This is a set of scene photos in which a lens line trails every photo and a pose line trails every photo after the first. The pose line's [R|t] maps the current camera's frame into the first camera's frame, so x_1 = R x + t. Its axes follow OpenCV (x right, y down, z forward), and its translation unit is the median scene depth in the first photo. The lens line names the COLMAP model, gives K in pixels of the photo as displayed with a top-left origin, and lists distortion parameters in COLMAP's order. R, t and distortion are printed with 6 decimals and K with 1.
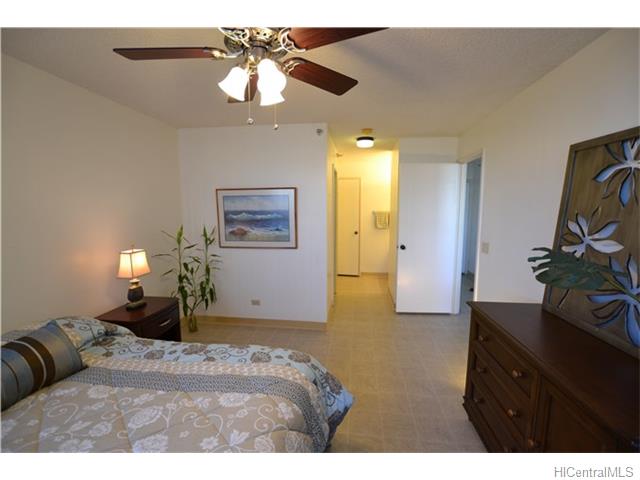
lens RADIAL K [[287.9, 0, 320.0], [0, 287.9, 240.0], [0, 0, 1]] dist [-0.000020, -0.000006]
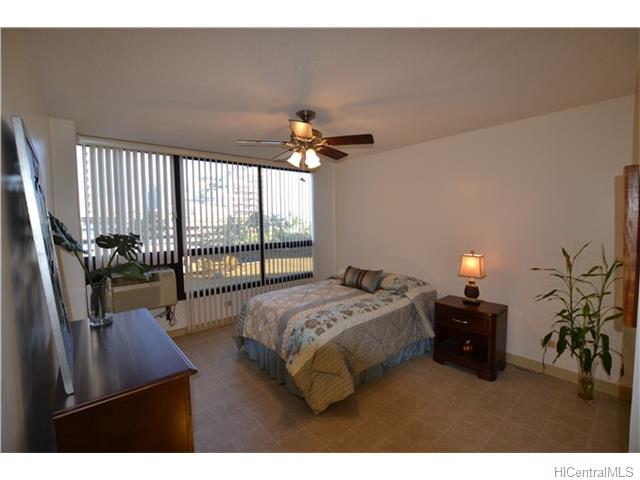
lens RADIAL K [[287.9, 0, 320.0], [0, 287.9, 240.0], [0, 0, 1]] dist [-0.000020, -0.000006]
pose [[-0.668979, 0.056959, -0.741095, 0.635363], [-0.071712, 0.987462, 0.140628, -0.140835], [0.739813, 0.147223, -0.656507, 1.293338]]
